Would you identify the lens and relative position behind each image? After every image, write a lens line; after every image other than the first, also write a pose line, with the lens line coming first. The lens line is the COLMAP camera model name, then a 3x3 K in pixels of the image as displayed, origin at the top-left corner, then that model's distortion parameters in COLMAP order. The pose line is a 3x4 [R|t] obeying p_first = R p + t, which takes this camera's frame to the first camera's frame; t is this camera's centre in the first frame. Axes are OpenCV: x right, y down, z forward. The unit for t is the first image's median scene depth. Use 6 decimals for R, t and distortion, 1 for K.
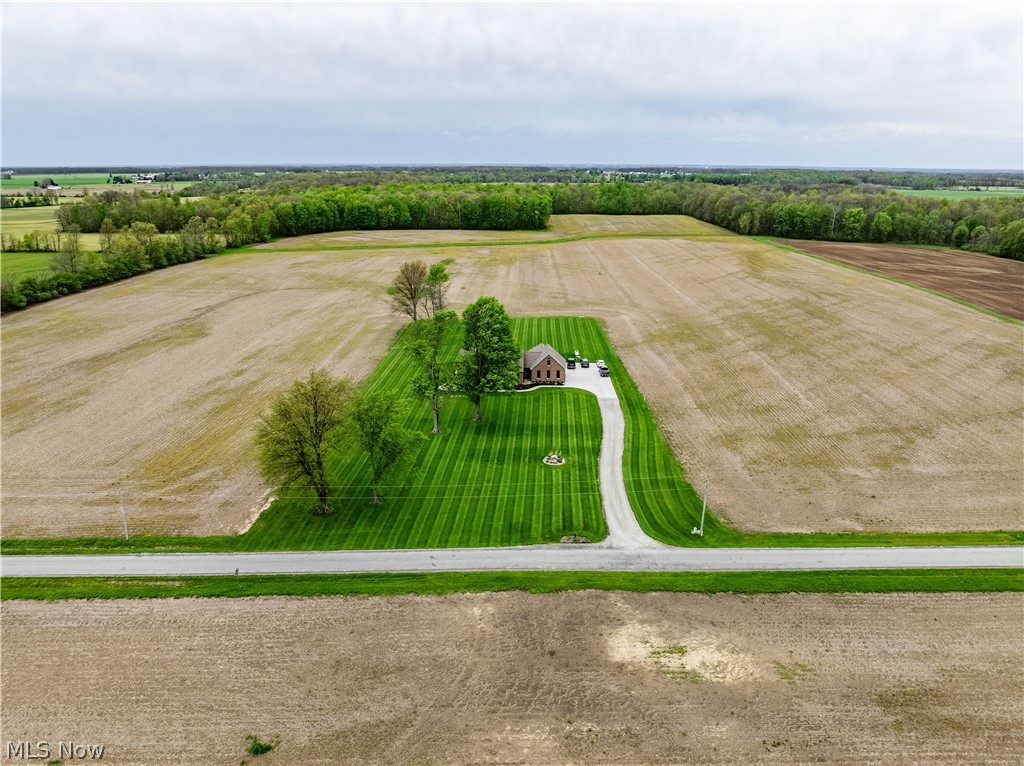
lens RADIAL K [[723.7, 0, 513.7], [0, 723.7, 385.6], [0, 0, 1]] dist [-0.036740, 0.001838]
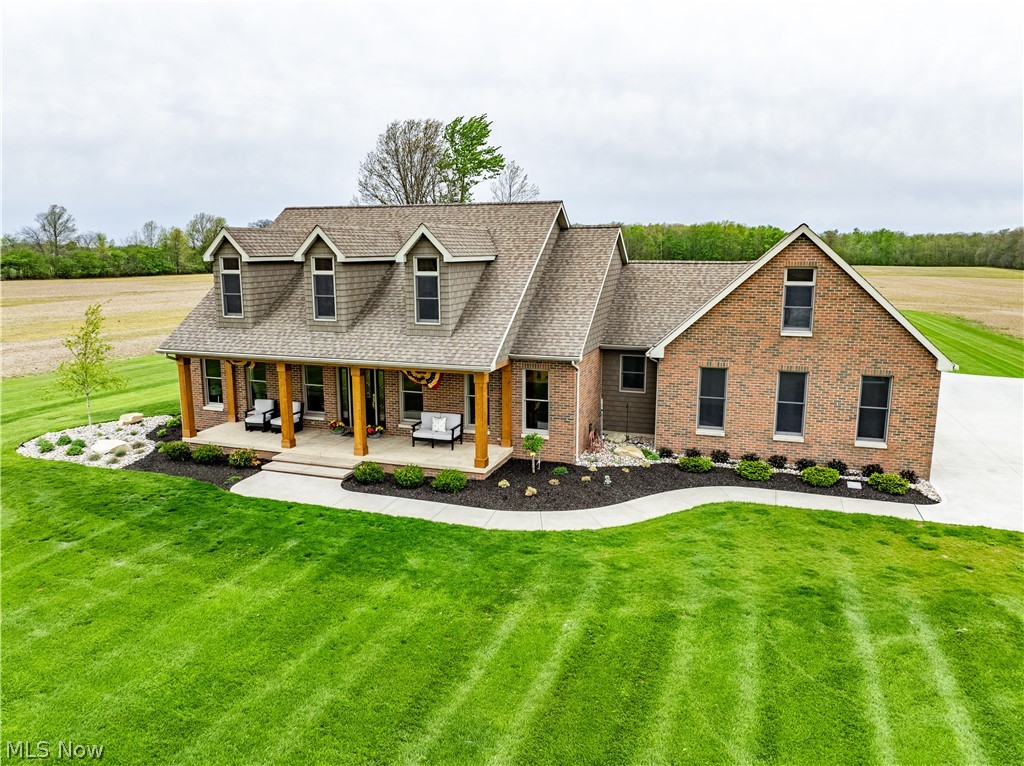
lens RADIAL K [[723.7, 0, 513.7], [0, 723.7, 385.6], [0, 0, 1]] dist [-0.036740, 0.001838]
pose [[0.953268, 0.054964, -0.297085, 0.046979], [-0.089564, 0.990523, -0.104128, -0.001315], [0.288546, 0.125870, 0.949156, 1.045934]]
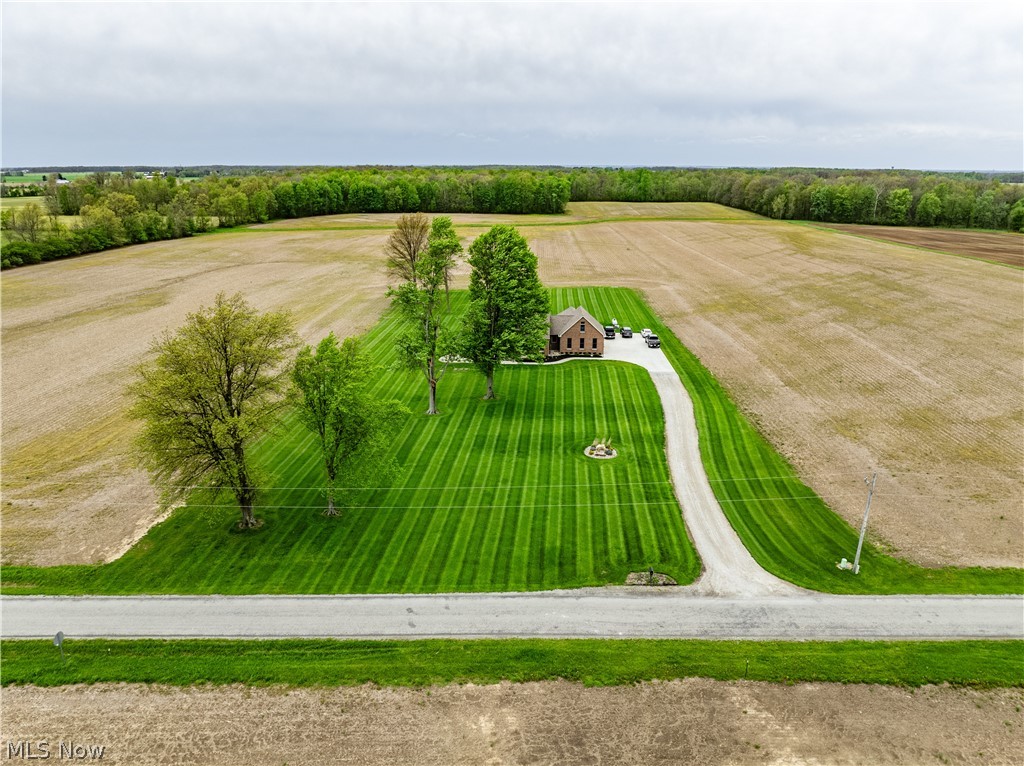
lens RADIAL K [[723.7, 0, 513.7], [0, 723.7, 385.6], [0, 0, 1]] dist [-0.036740, 0.001838]
pose [[0.999838, 0.005278, -0.017202, -0.013483], [-0.005318, 0.999983, -0.002312, 0.037975], [0.017190, 0.002404, 0.999849, 0.278648]]
